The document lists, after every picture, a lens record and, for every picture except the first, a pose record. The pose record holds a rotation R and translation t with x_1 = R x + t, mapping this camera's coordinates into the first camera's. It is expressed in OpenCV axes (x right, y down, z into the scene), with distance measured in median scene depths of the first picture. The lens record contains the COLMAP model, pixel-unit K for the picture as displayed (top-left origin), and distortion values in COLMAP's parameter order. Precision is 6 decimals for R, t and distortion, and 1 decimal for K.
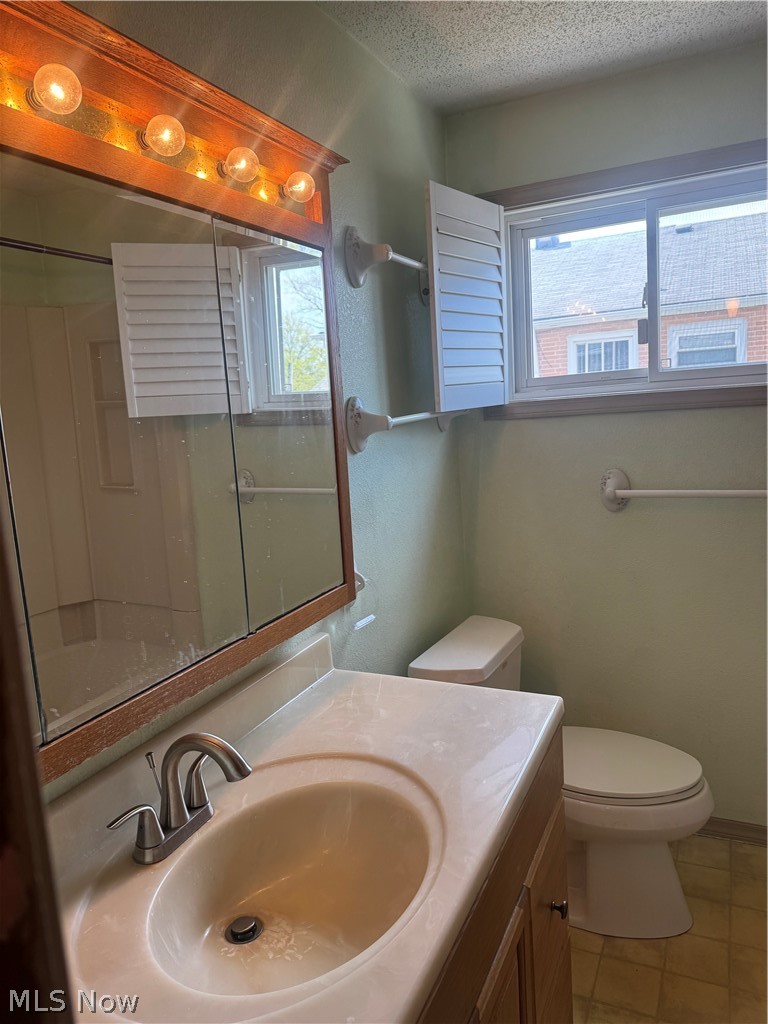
lens RADIAL K [[712.3, 0, 387.3], [0, 712.3, 509.5], [0, 0, 1]] dist [0.072776, -0.071397]
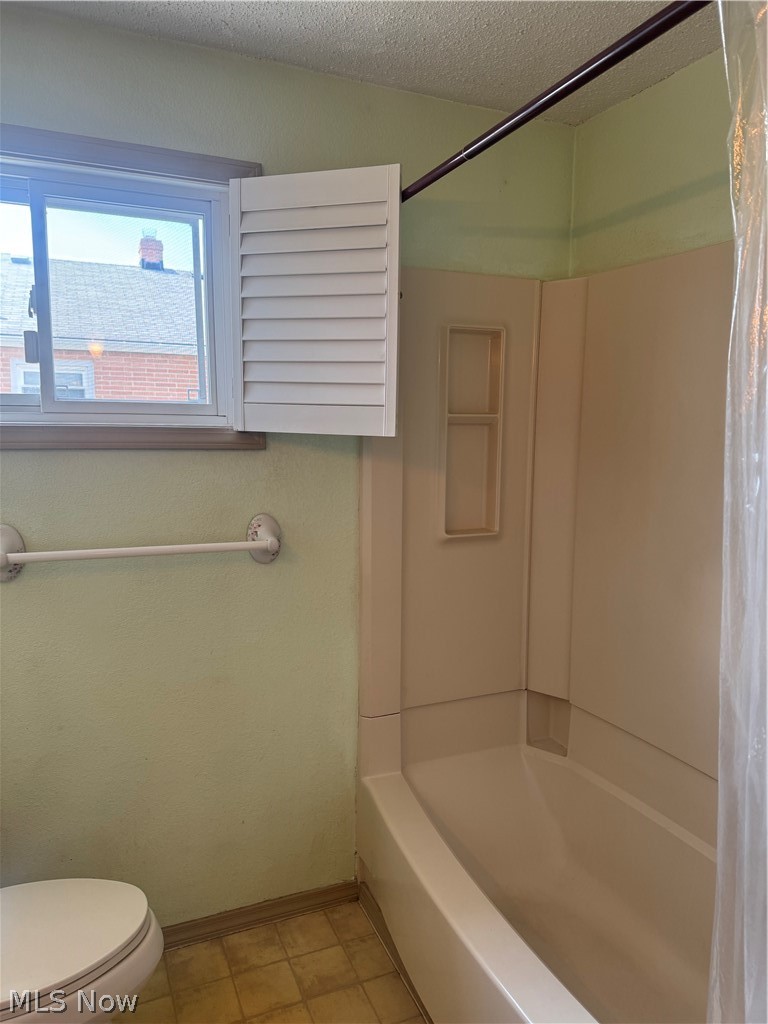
lens RADIAL K [[713.5, 0, 392.8], [0, 713.5, 517.2], [0, 0, 1]] dist [0.060540, -0.076734]
pose [[0.653292, -0.024060, 0.756724, 0.017617], [0.057851, 0.998159, -0.018208, -0.028629], [-0.754892, 0.055672, 0.653481, 0.216329]]
